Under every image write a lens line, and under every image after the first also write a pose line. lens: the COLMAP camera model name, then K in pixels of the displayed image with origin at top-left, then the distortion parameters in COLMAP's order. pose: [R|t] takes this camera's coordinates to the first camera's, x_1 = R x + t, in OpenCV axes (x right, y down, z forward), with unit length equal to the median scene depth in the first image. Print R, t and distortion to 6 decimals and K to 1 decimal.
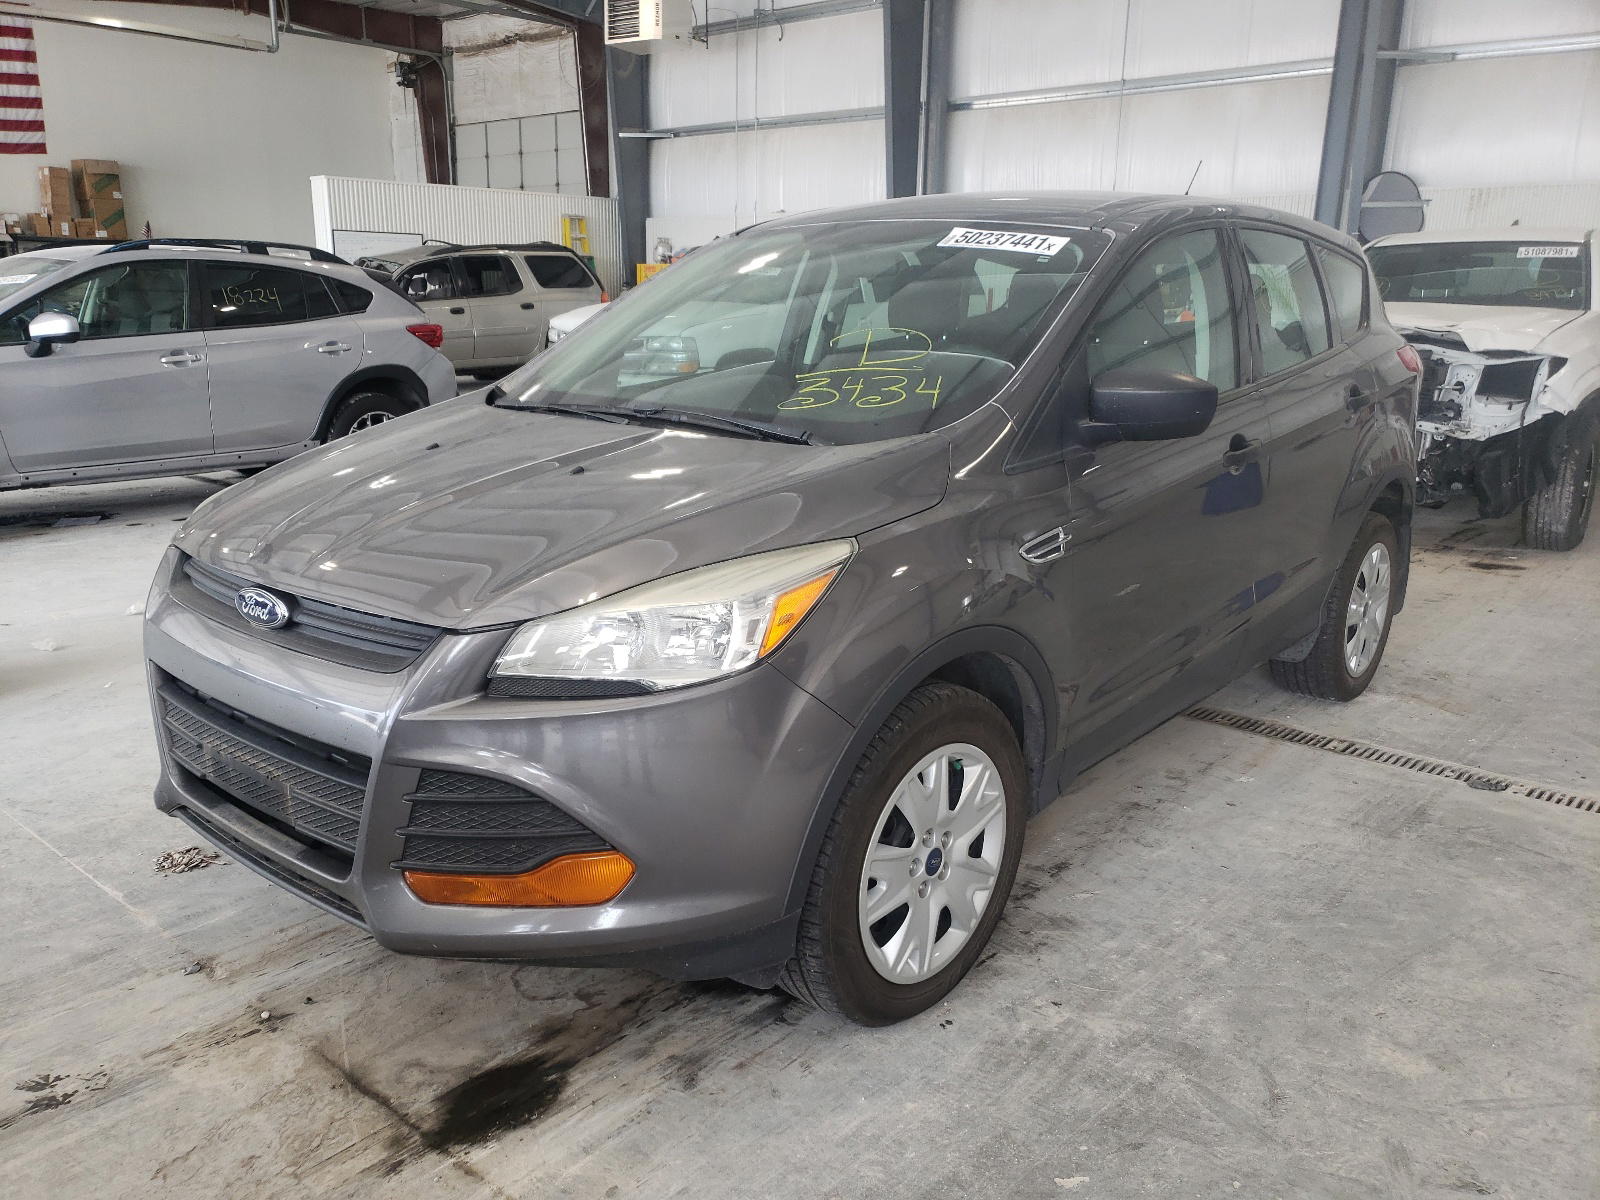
lens RADIAL K [[1225.8, 0, 800.0], [0, 1225.8, 600.0], [0, 0, 1]] dist [-0.001960, 0.002751]
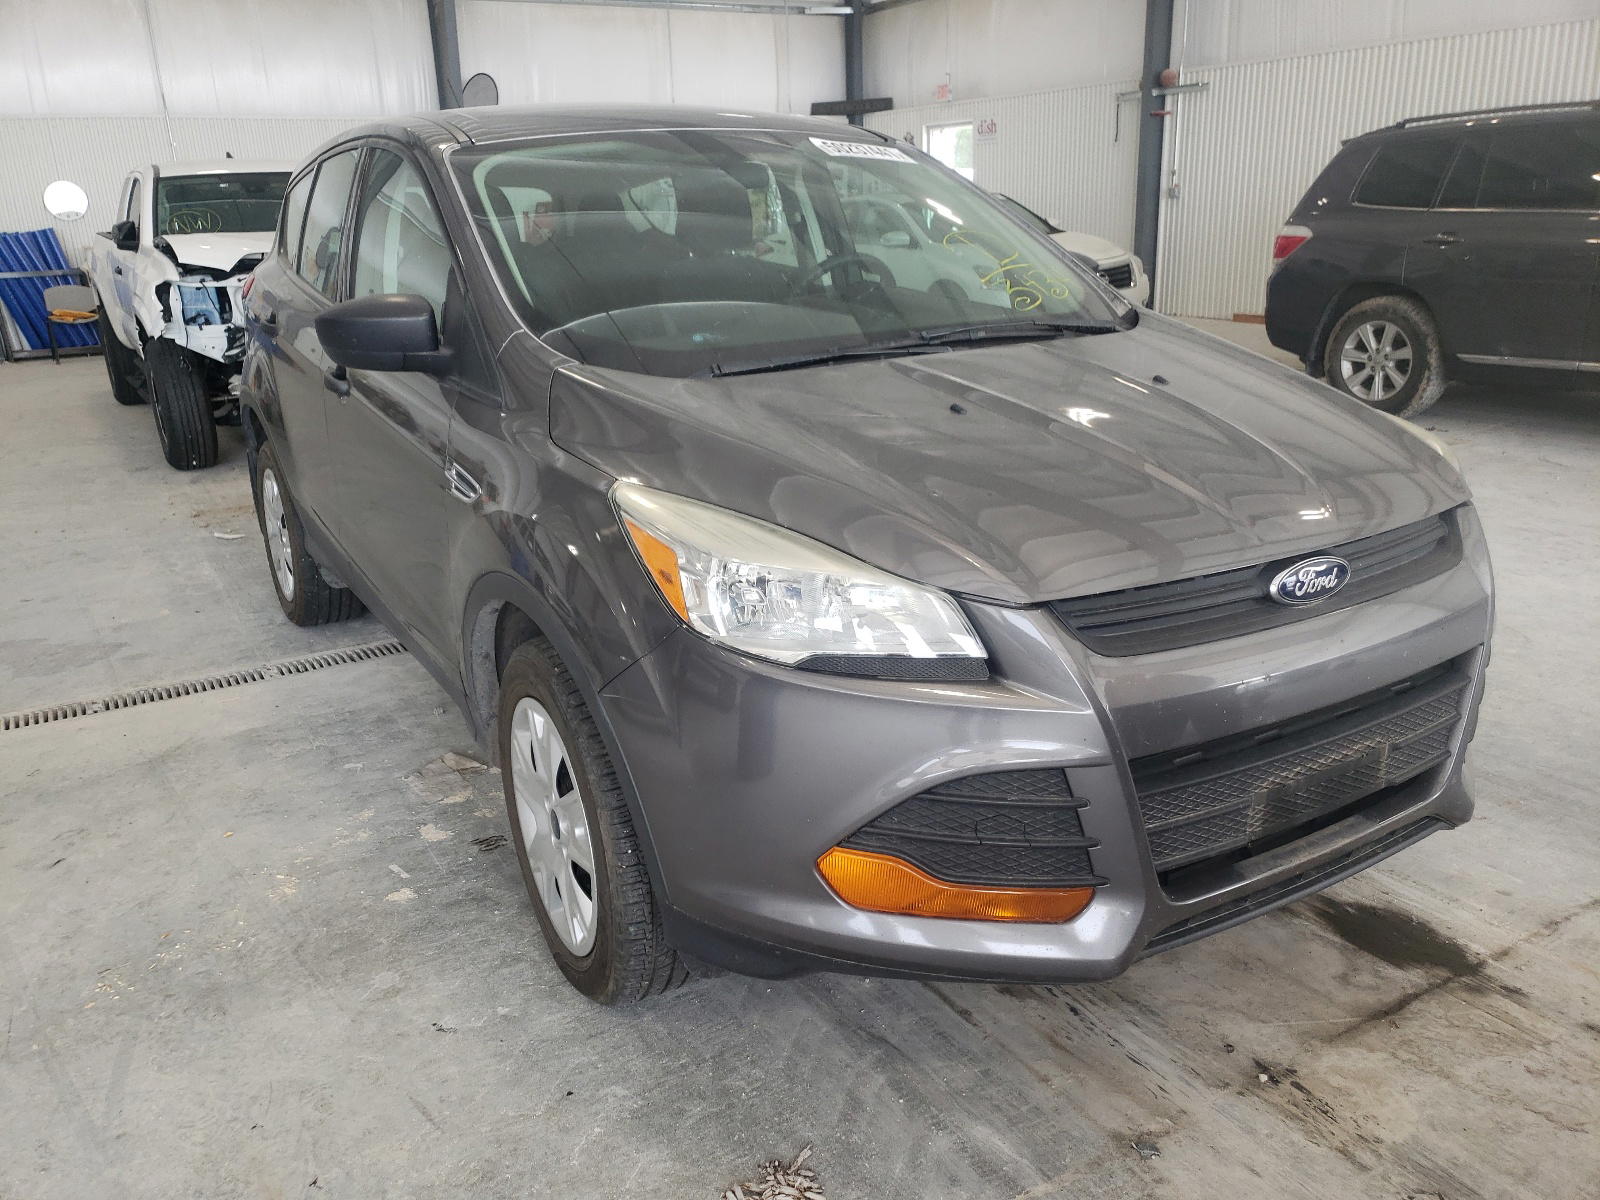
lens RADIAL K [[1197.5, 0, 800.0], [0, 1197.5, 600.0], [0, 0, 1]] dist [0.002642, -0.000547]
pose [[0.365232, -0.327644, 0.871352, -1.192520], [0.285110, 0.930405, 0.230344, -0.247923], [-0.886182, 0.164302, 0.433228, 0.902441]]
